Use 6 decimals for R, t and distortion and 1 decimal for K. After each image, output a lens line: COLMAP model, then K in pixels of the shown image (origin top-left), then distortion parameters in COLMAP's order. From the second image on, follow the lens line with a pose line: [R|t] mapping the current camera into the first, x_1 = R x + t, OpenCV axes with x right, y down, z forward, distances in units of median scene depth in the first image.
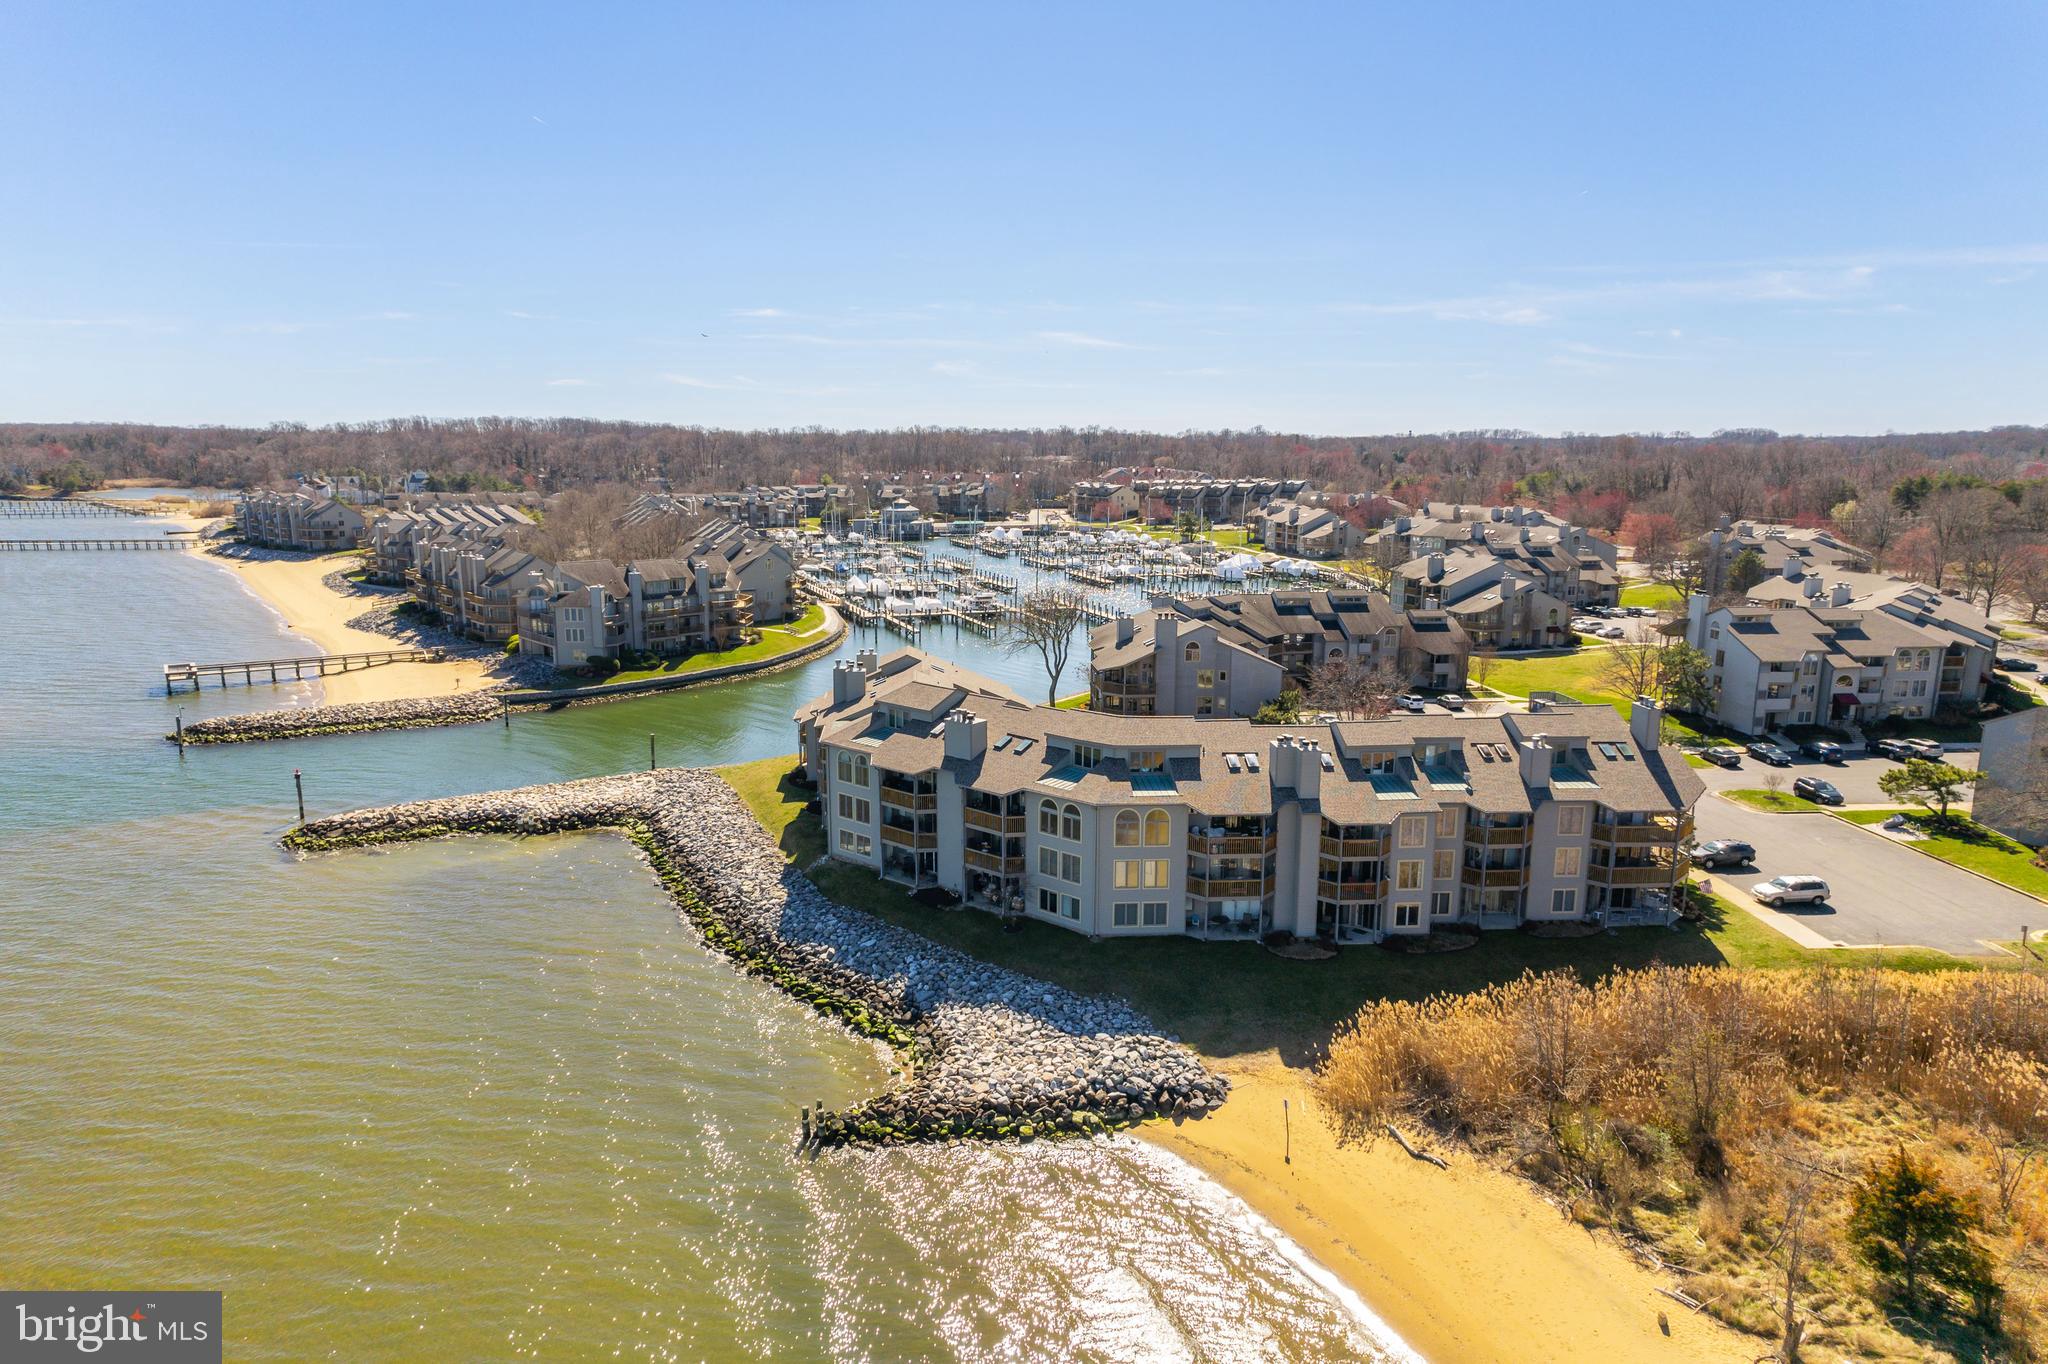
lens RADIAL K [[1308.6, 0, 1024.0], [0, 1308.6, 682.0], [0, 0, 1]] dist [0.002259, 0.061302]
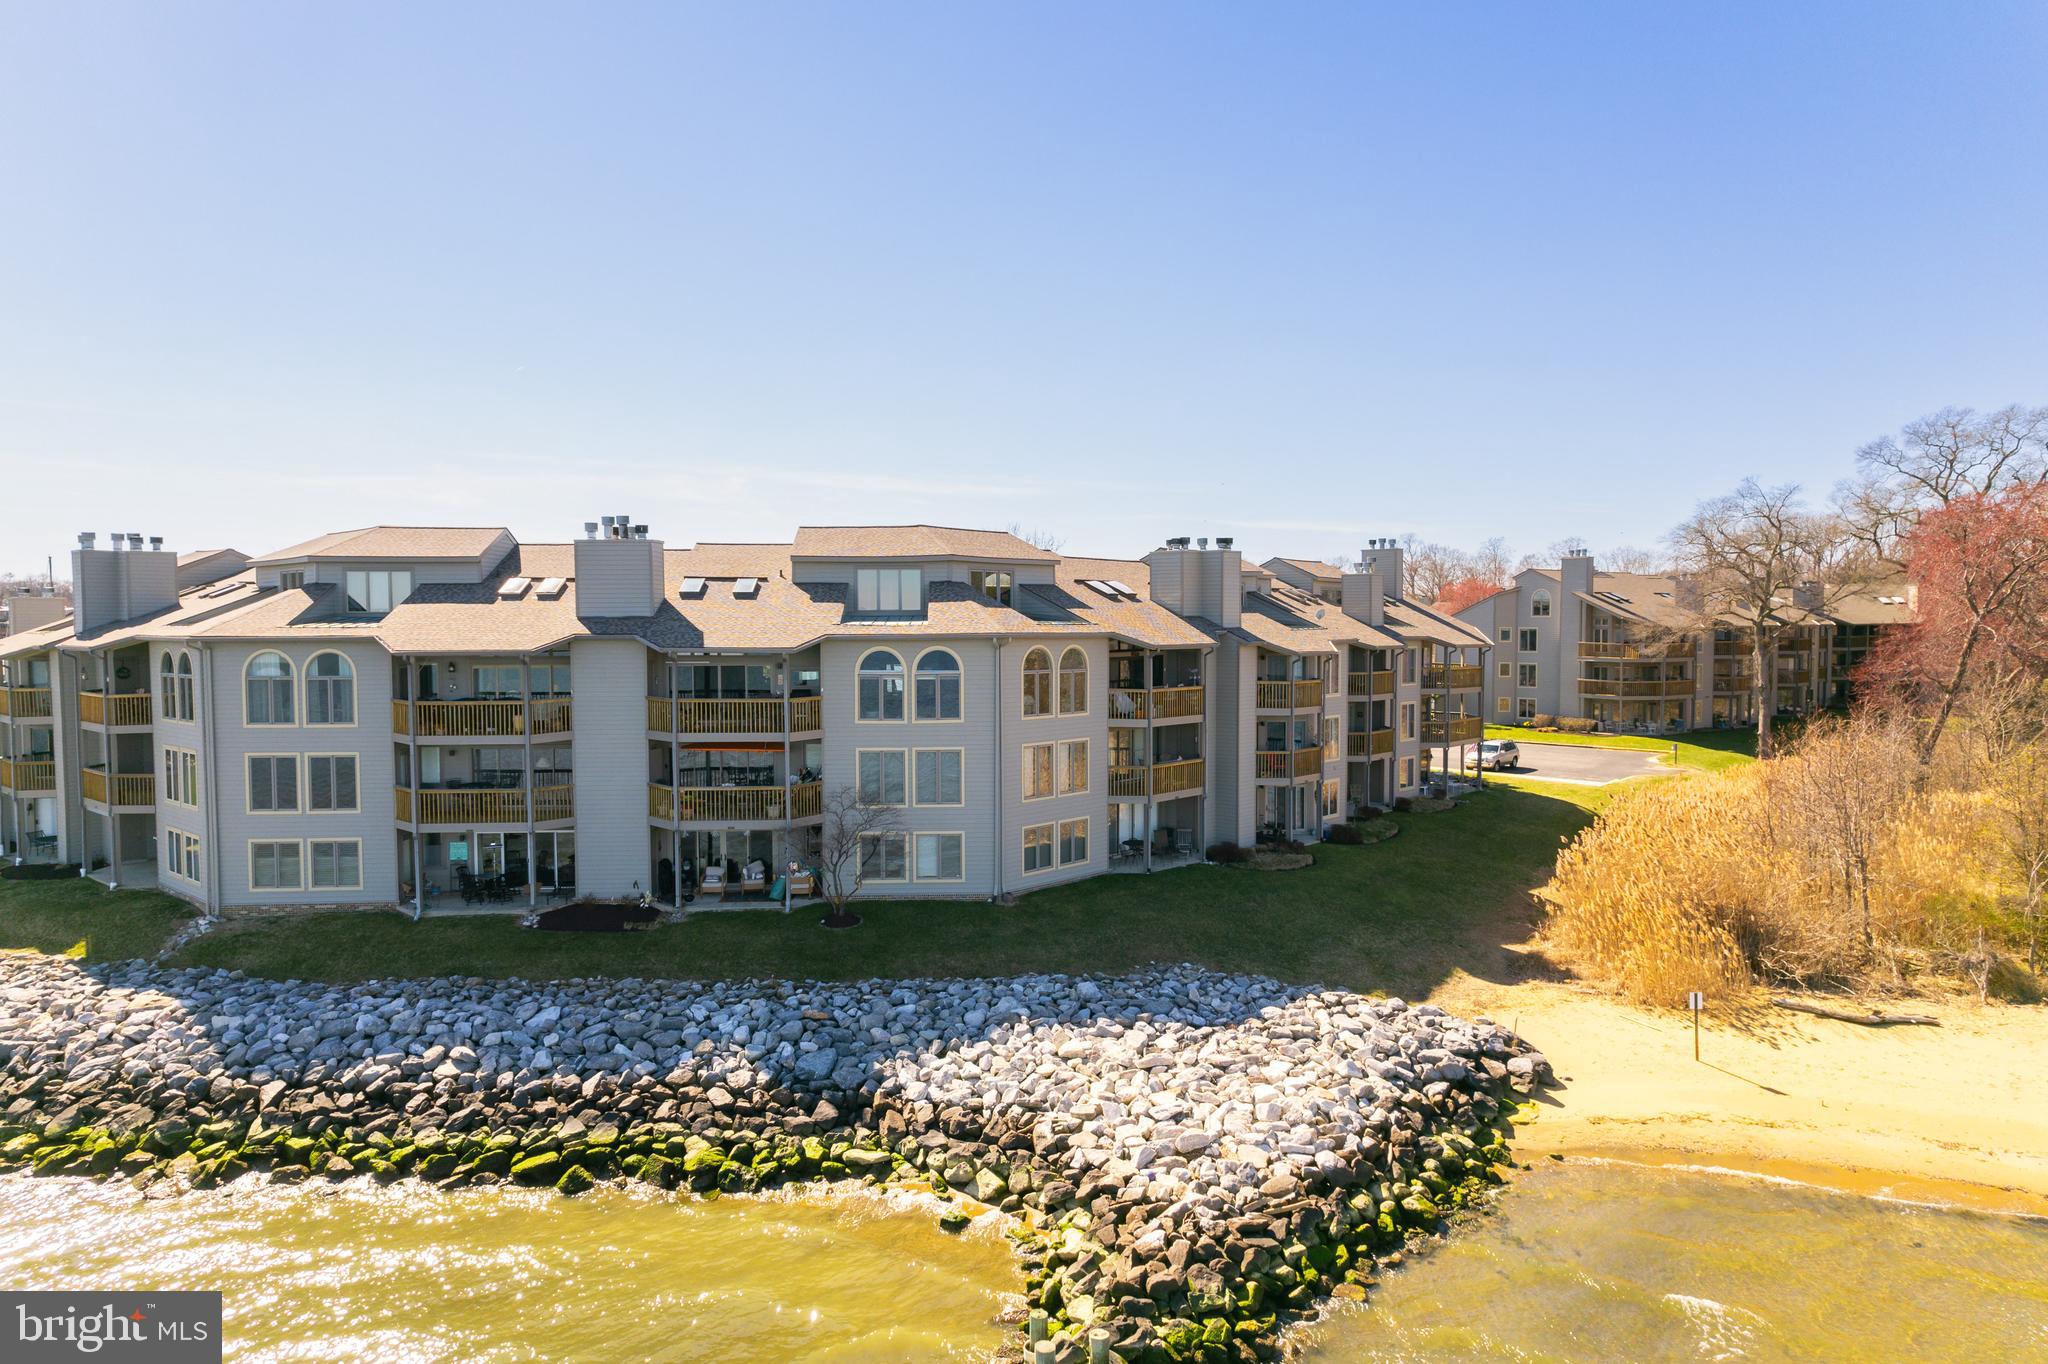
lens RADIAL K [[1308.6, 0, 1024.0], [0, 1308.6, 682.0], [0, 0, 1]] dist [0.002259, 0.061302]
pose [[0.727102, -0.035012, 0.685636, -0.295103], [0.135737, 0.986316, -0.093580, 0.159052], [-0.672977, 0.161108, 0.721904, 0.601512]]
